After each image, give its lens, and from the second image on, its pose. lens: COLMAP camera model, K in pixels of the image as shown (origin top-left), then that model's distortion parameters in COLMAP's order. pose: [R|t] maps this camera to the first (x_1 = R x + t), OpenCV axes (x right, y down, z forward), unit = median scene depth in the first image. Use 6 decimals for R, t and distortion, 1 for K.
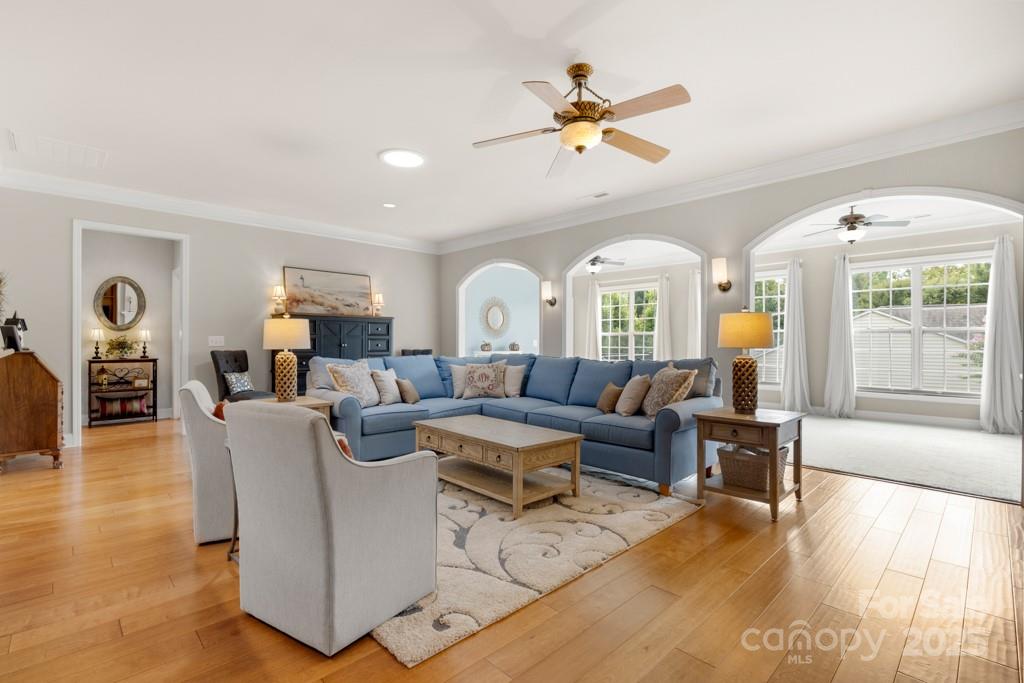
lens RADIAL K [[466.5, 0, 512.0], [0, 466.5, 341.5], [0, 0, 1]] dist [-0.001953, -0.000122]
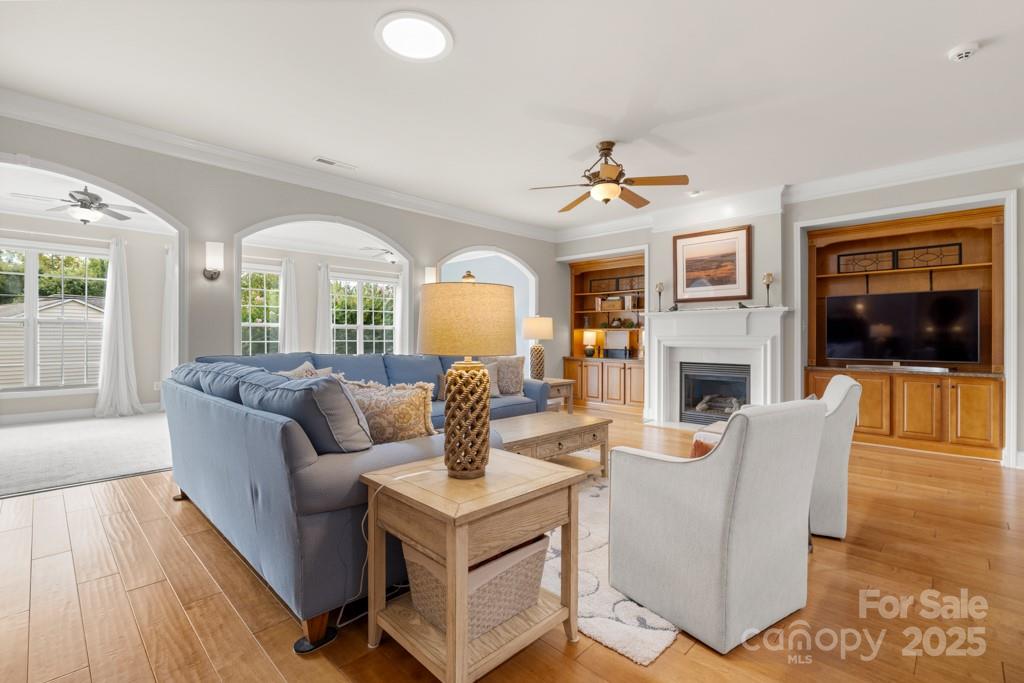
lens RADIAL K [[469.8, 0, 508.2], [0, 469.8, 329.1], [0, 0, 1]] dist [0.003648, 0.000285]
pose [[-0.017895, 0.010559, 0.999784, -0.459843], [-0.002087, 0.999942, -0.010598, -0.001870], [-0.999838, -0.002276, -0.017872, 0.477039]]
